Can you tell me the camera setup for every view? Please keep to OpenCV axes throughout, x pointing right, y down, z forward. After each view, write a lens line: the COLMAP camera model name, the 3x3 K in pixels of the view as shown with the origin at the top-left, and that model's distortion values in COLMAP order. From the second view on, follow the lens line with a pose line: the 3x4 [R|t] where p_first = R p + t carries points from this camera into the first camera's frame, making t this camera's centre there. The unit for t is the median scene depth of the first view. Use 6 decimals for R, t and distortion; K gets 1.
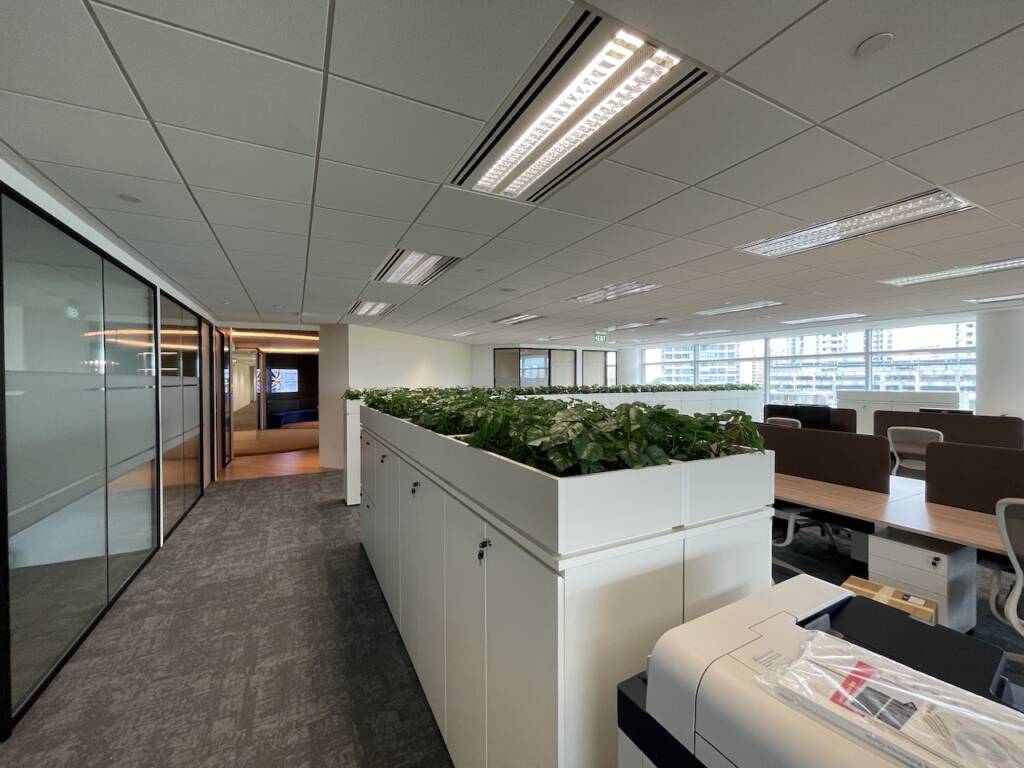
lens RADIAL K [[414.3, 0, 512.0], [0, 414.3, 384.0], [0, 0, 1]] dist [-0.001126, 0.000176]
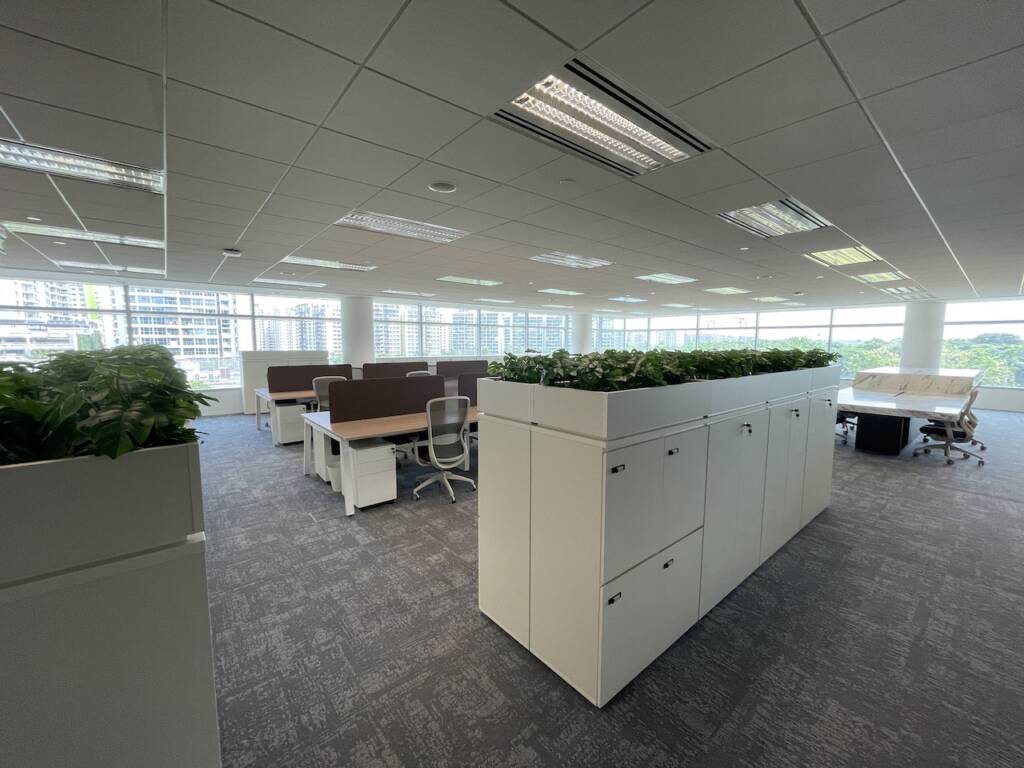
lens RADIAL K [[414.3, 0, 512.0], [0, 414.3, 384.0], [0, 0, 1]] dist [-0.001126, 0.000176]
pose [[-0.215712, -0.091385, 0.972171, -0.664017], [0.007591, 0.995424, 0.095255, 0.005241], [-0.976428, 0.027928, -0.214031, 1.072579]]
